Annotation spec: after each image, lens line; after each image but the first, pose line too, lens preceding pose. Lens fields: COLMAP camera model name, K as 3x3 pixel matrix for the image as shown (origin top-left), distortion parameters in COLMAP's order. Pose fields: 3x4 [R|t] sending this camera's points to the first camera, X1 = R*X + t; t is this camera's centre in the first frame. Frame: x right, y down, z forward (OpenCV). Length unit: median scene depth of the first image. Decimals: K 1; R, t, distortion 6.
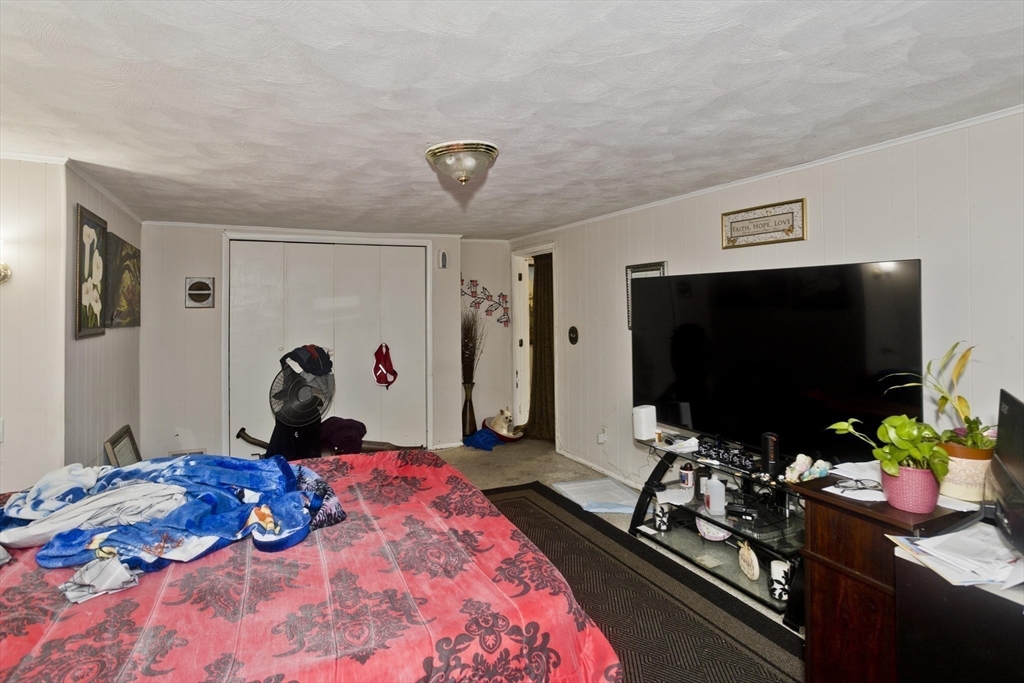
lens RADIAL K [[505.3, 0, 498.5], [0, 505.3, 296.3], [0, 0, 1]] dist [-0.037032, 0.015043]
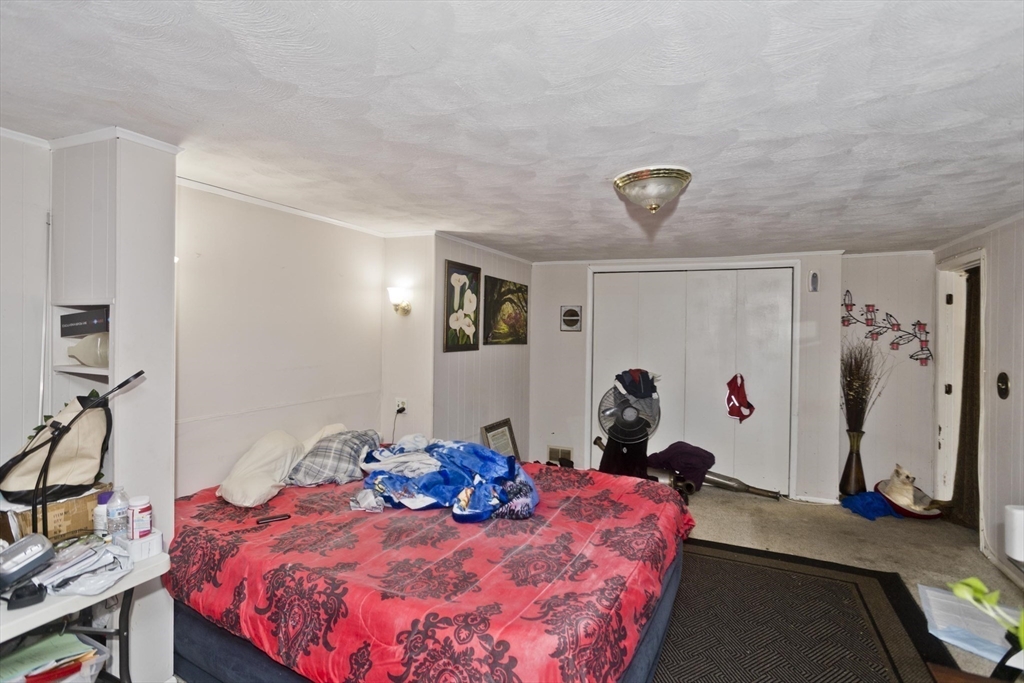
lens RADIAL K [[505.3, 0, 510.8], [0, 505.3, 331.6], [0, 0, 1]] dist [-0.037032, 0.015043]
pose [[0.679299, 0.026500, -0.733383, 0.248533], [-0.008232, 0.999560, 0.028493, -0.012125], [0.733816, -0.013318, 0.679218, 0.085169]]
